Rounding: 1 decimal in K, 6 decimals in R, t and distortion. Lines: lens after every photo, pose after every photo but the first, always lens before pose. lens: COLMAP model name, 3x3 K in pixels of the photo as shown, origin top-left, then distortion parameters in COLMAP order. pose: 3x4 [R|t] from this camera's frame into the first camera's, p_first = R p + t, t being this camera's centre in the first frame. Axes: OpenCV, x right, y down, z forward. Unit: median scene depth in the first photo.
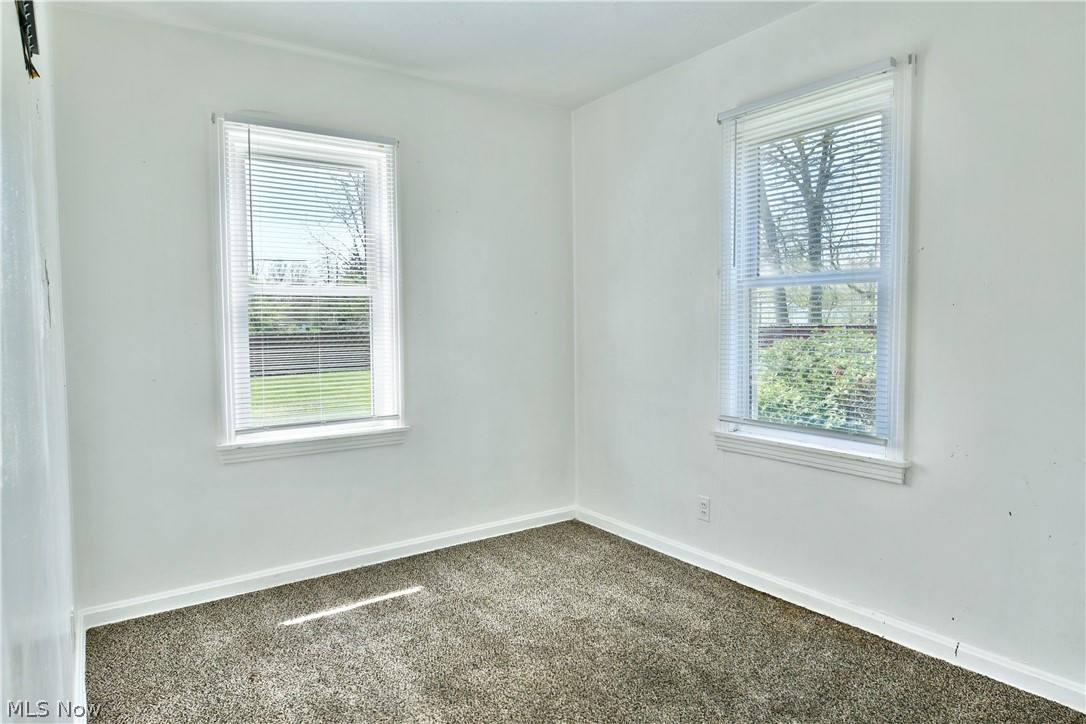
lens RADIAL K [[646.6, 0, 541.4], [0, 646.6, 358.4], [0, 0, 1]] dist [-0.030949, 0.002793]
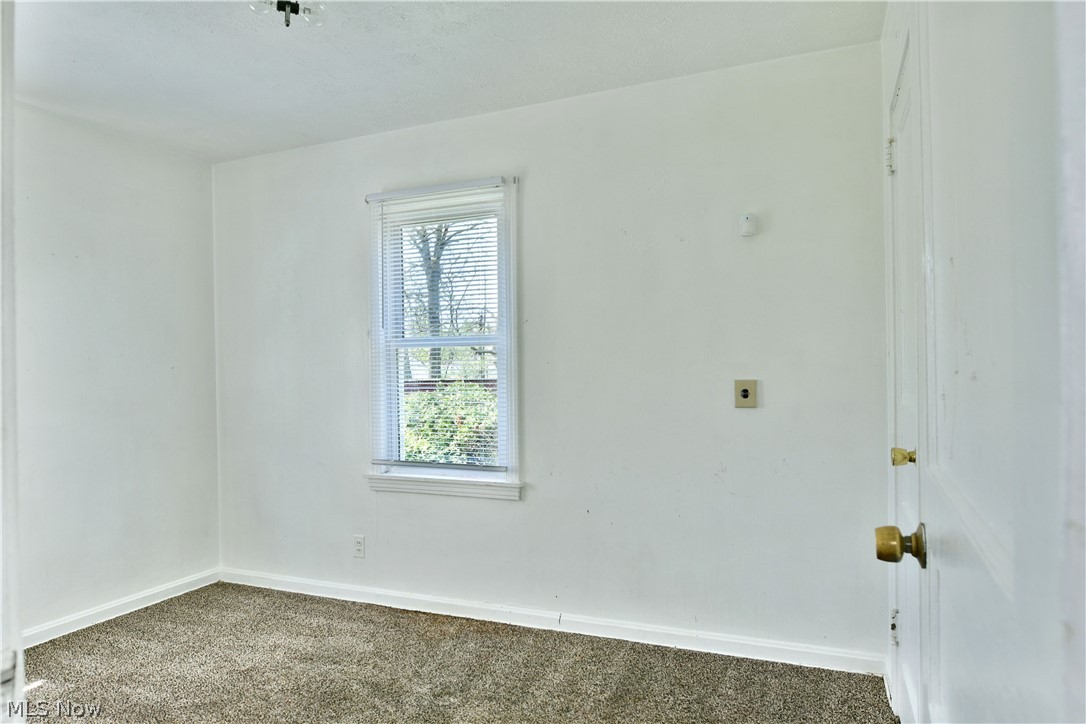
lens RADIAL K [[646.6, 0, 541.4], [0, 646.6, 358.4], [0, 0, 1]] dist [-0.030949, 0.002793]
pose [[0.843704, 0.012362, 0.536667, -0.082020], [0.033486, 0.996576, -0.075600, 0.007533], [-0.535763, 0.081755, 0.840401, -0.119393]]
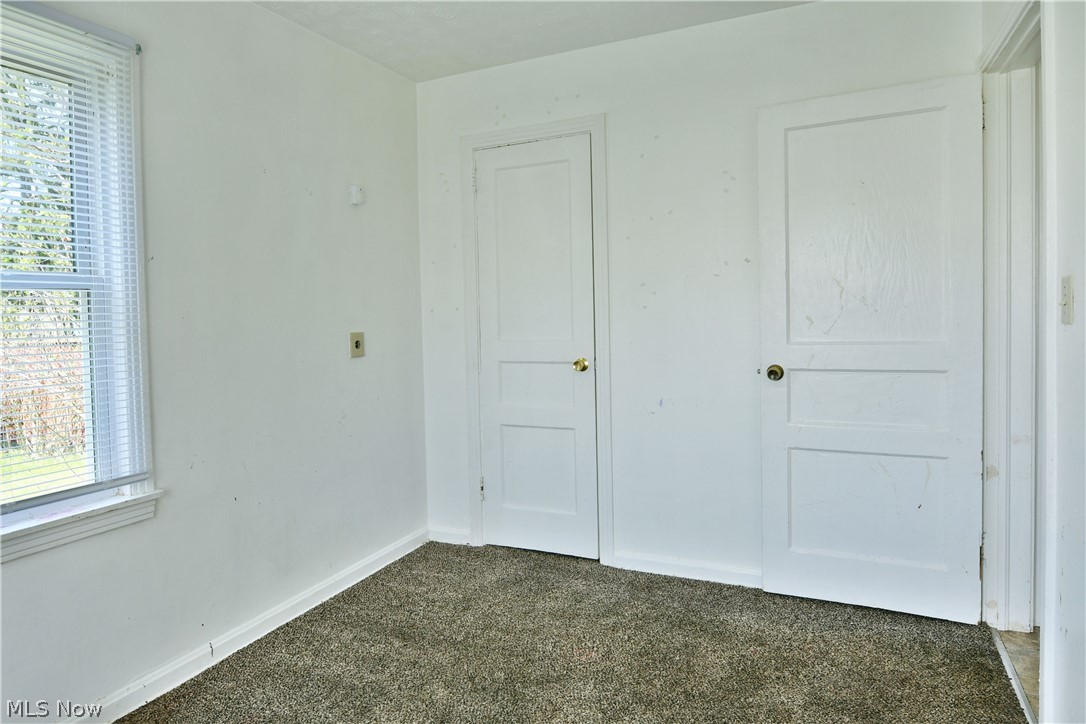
lens RADIAL K [[644.8, 0, 543.4], [0, 644.8, 318.2], [0, 0, 1]] dist [-0.023681, 0.000719]
pose [[-0.499830, 0.007889, 0.866088, -0.373463], [0.074440, 0.996650, 0.033882, -0.054533], [-0.862919, 0.081407, -0.498743, 0.723096]]
